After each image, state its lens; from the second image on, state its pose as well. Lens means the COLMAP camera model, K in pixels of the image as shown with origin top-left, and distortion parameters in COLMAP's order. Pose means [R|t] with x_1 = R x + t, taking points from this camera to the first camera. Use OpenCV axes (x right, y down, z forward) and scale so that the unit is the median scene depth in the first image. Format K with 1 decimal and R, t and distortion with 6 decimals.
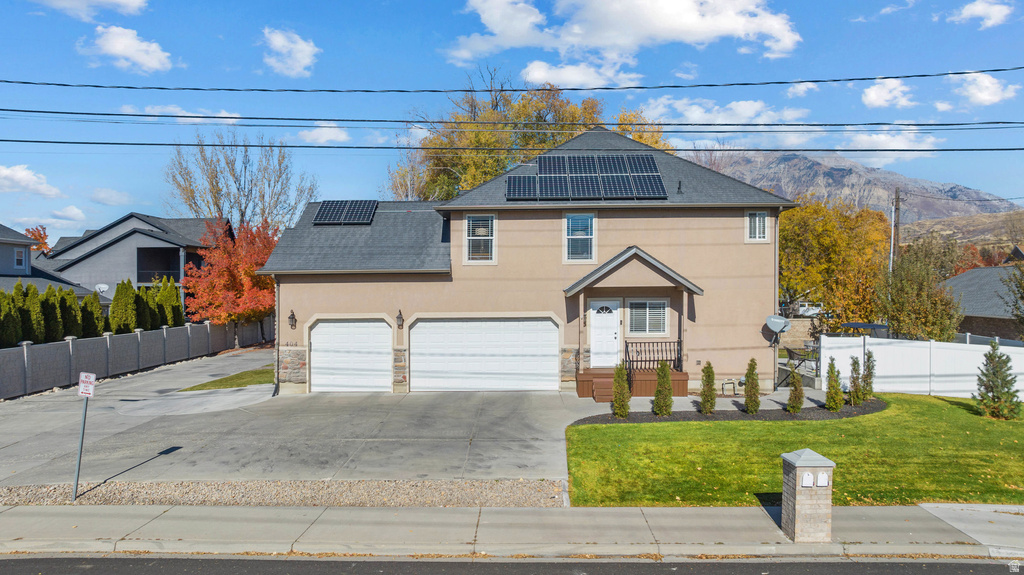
lens RADIAL K [[730.4, 0, 512.0], [0, 730.4, 287.5], [0, 0, 1]] dist [0.000325, 0.001421]
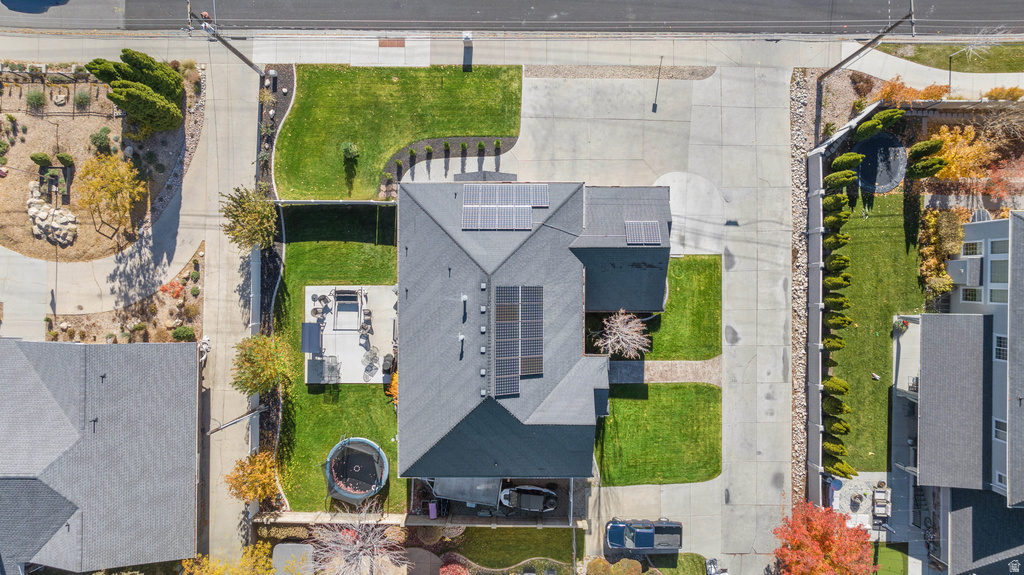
lens RADIAL K [[720.9, 0, 514.5], [0, 720.9, 285.8], [0, 0, 1]] dist [-0.014805, 0.001484]
pose [[-0.999805, 0.018076, 0.007982, 0.068925], [0.007767, -0.011917, 0.999899, -1.993822], [0.018169, 0.999766, 0.011775, 1.226280]]
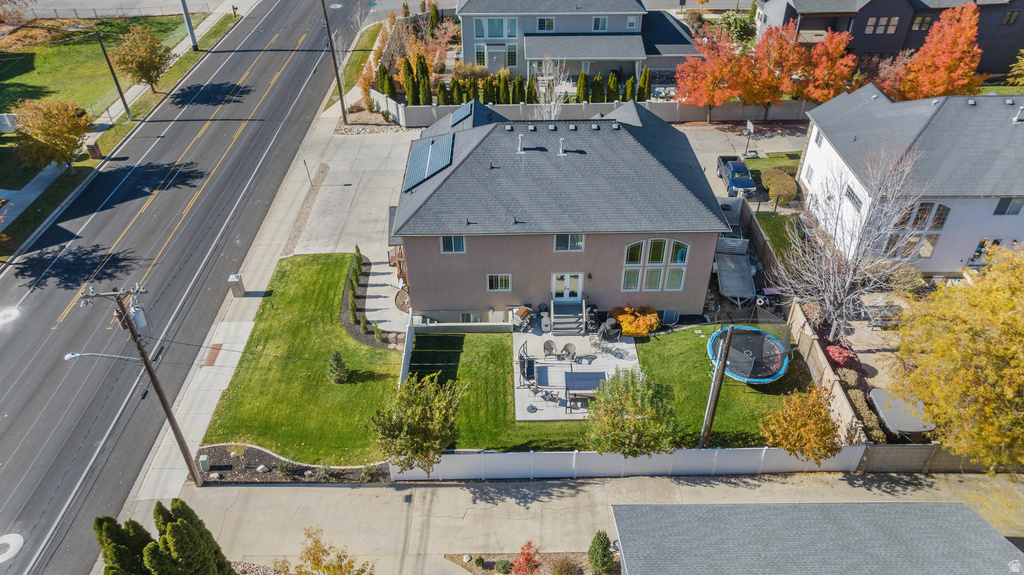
lens RADIAL K [[720.9, 0, 514.5], [0, 720.9, 285.8], [0, 0, 1]] dist [-0.014805, 0.001484]
pose [[0.037697, 0.609932, -0.791556, 1.752034], [0.005661, 0.791976, 0.610525, -1.016600], [0.999273, -0.027496, 0.026403, 1.204586]]
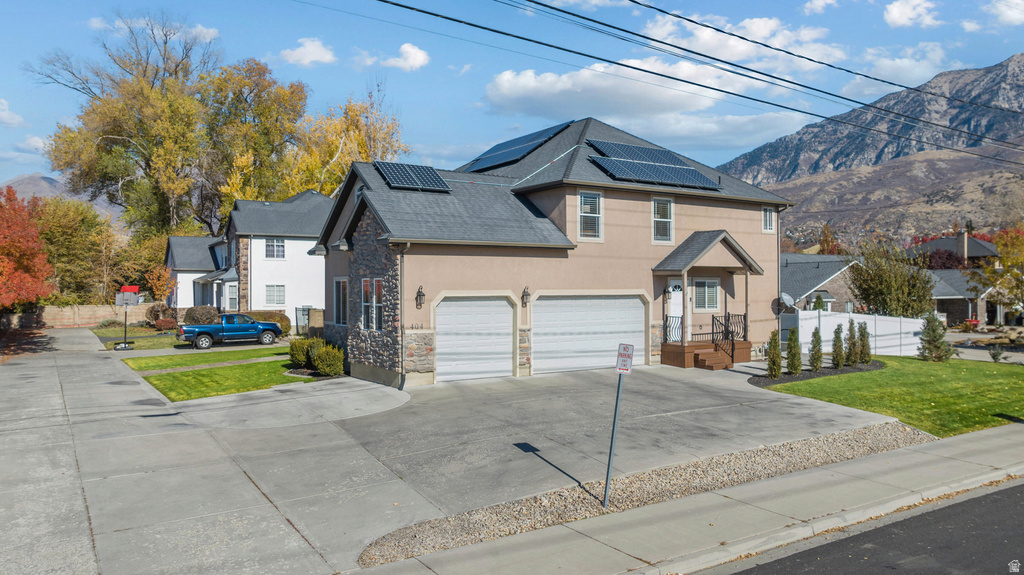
lens RADIAL K [[720.9, 0, 514.5], [0, 720.9, 285.8], [0, 0, 1]] dist [-0.014805, 0.001484]
pose [[0.827042, 0.007072, 0.562096, -0.678341], [-0.004137, 0.999970, -0.006494, 0.035414], [-0.562126, 0.003045, 0.827046, 0.249865]]
